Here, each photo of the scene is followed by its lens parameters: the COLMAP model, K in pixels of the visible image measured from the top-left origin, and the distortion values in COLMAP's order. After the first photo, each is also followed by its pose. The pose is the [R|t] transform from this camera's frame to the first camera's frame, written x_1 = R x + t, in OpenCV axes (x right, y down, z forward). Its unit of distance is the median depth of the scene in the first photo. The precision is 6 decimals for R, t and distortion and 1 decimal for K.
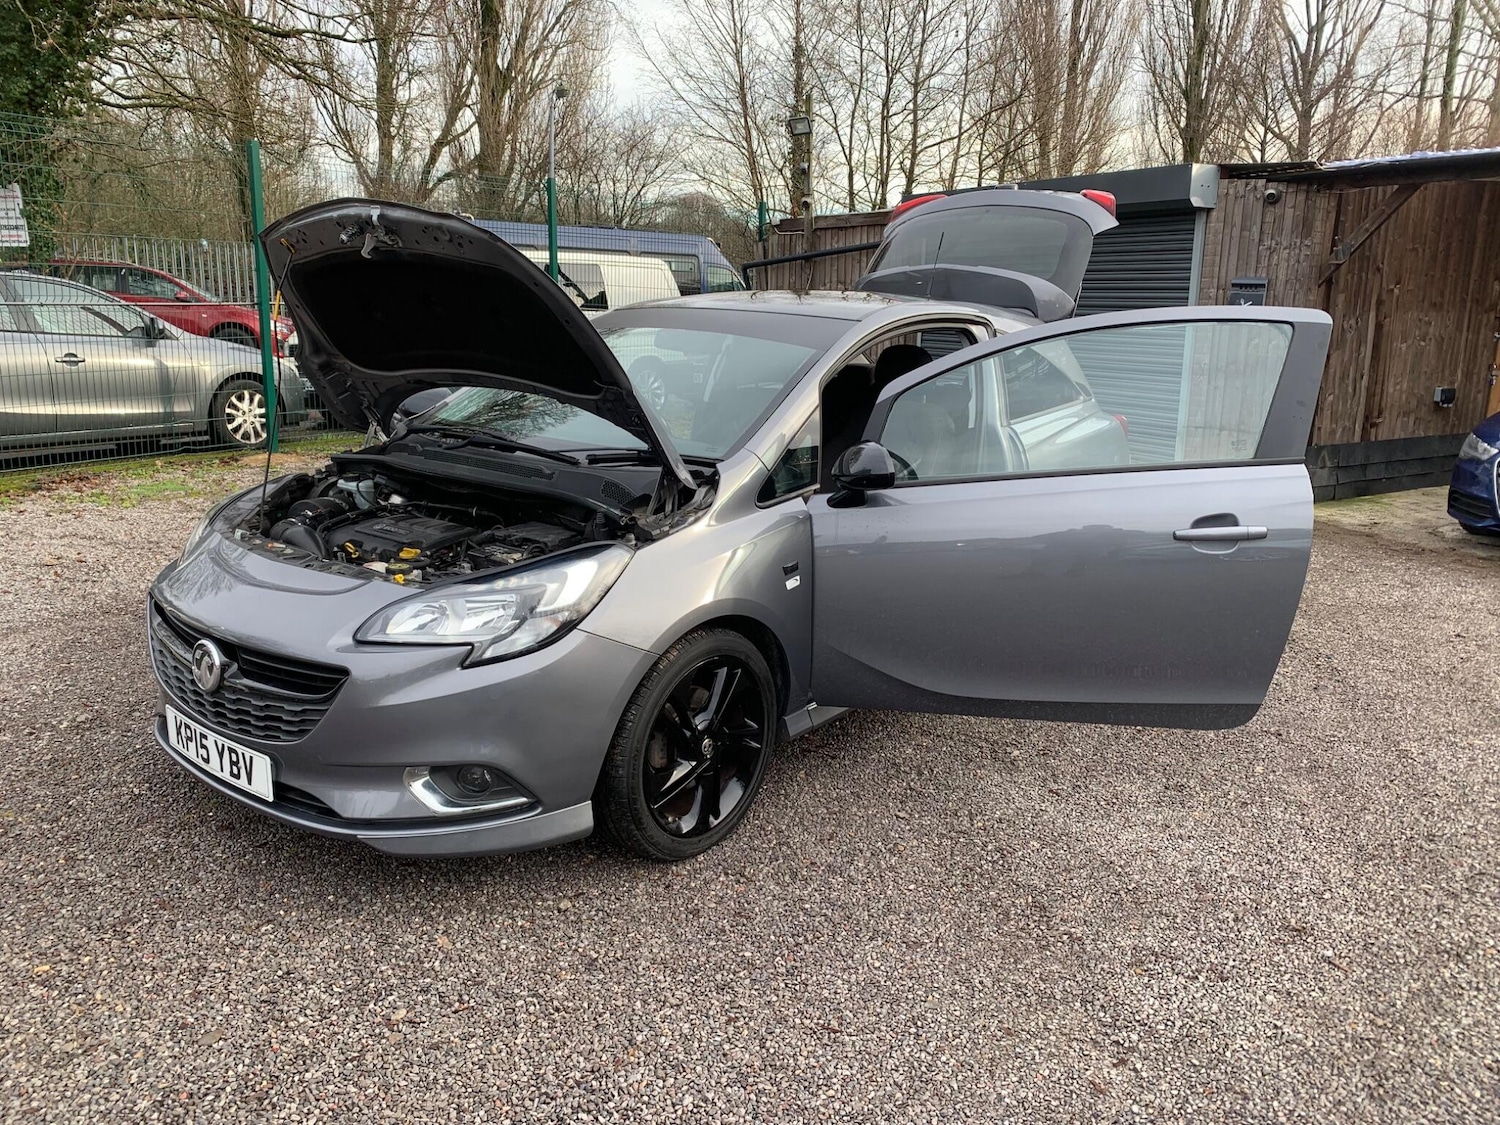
lens RADIAL K [[1155.4, 0, 764.2], [0, 1155.4, 548.5], [0, 0, 1]] dist [0.010980, -0.013973]
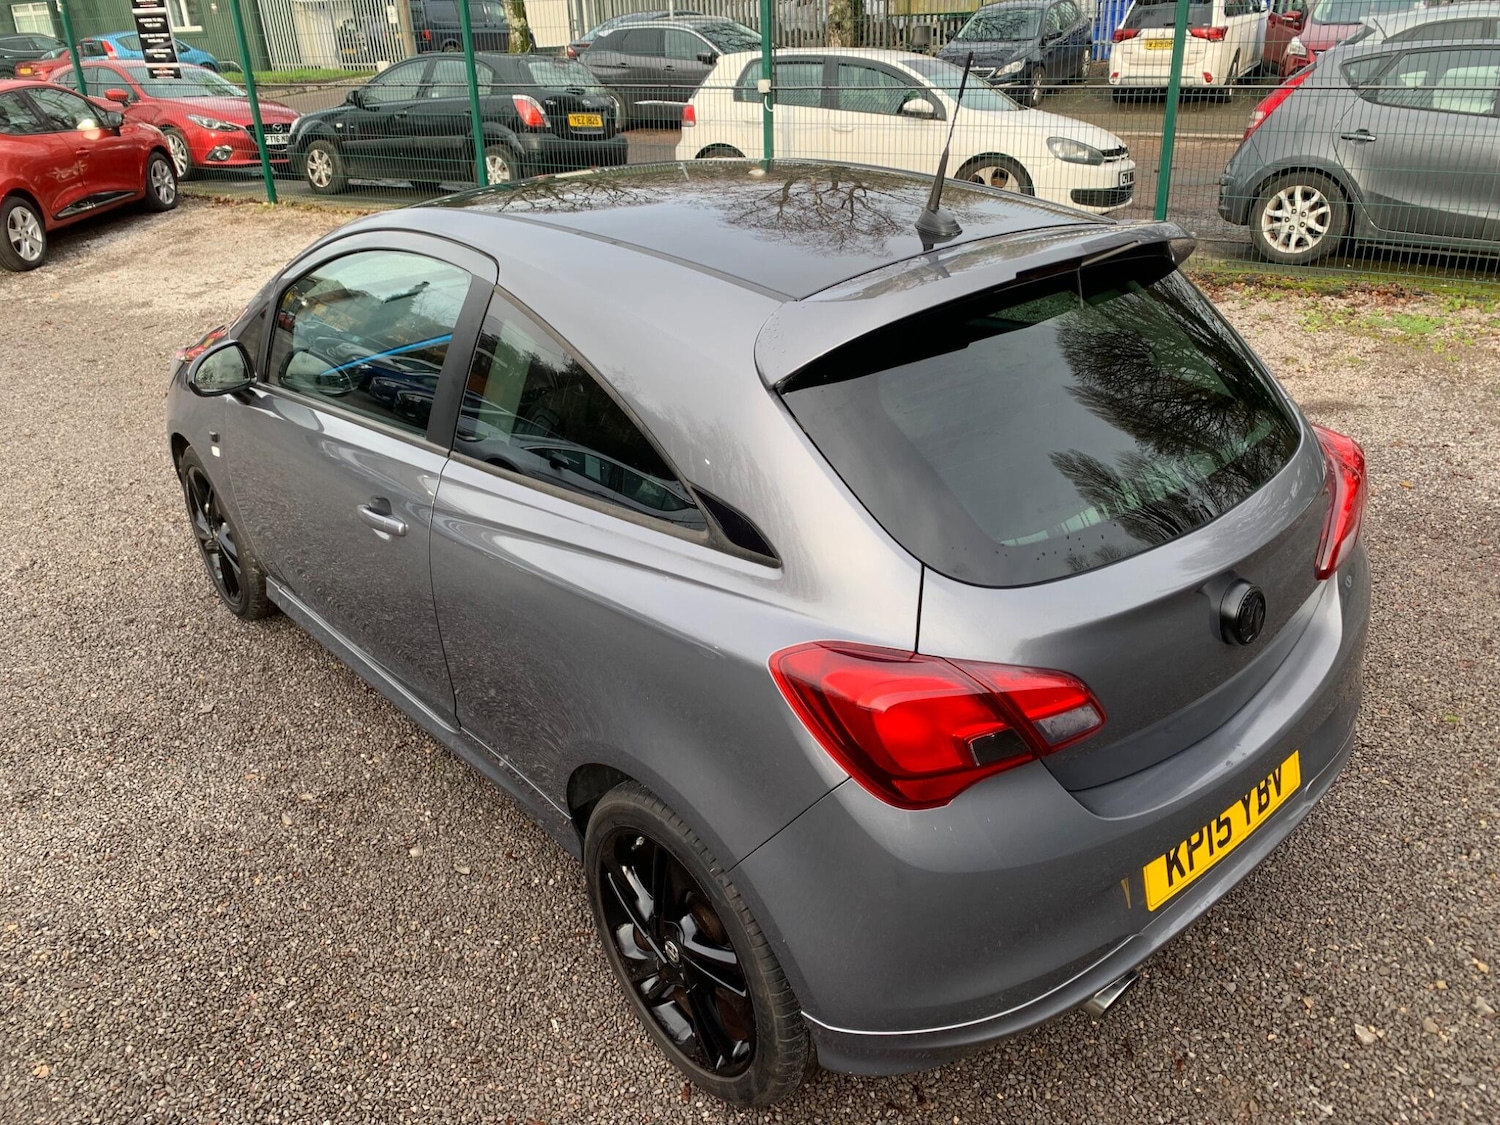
lens RADIAL K [[1155.4, 0, 763.9], [0, 1155.4, 552.0], [0, 0, 1]] dist [0.010980, -0.013973]
pose [[-0.177896, 0.399287, -0.899401, 0.368916], [-0.177425, 0.885987, 0.428425, -0.174836], [0.967922, 0.235791, -0.086770, 0.633143]]
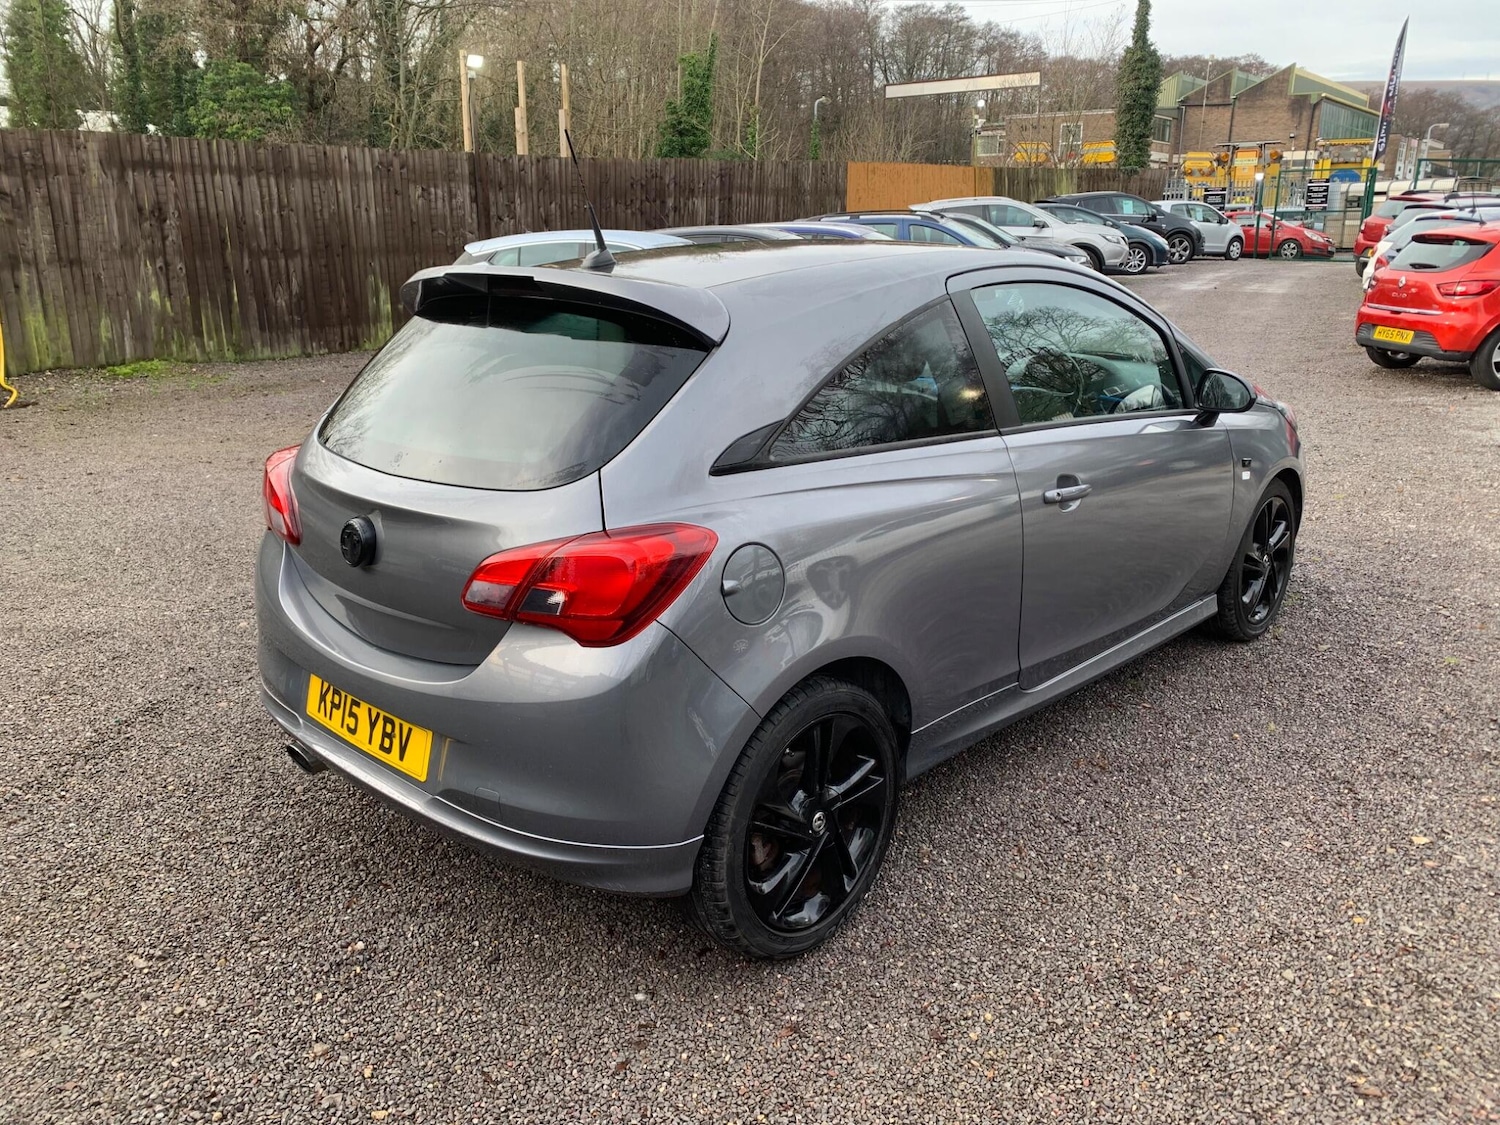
lens RADIAL K [[1155.4, 0, 749.3], [0, 1155.4, 547.4], [0, 0, 1]] dist [0.010980, -0.013973]
pose [[-0.996829, -0.035572, 0.071175, 0.010469], [0.001774, 0.884346, 0.466828, -0.220822], [-0.079550, 0.465475, -0.881479, 0.978950]]
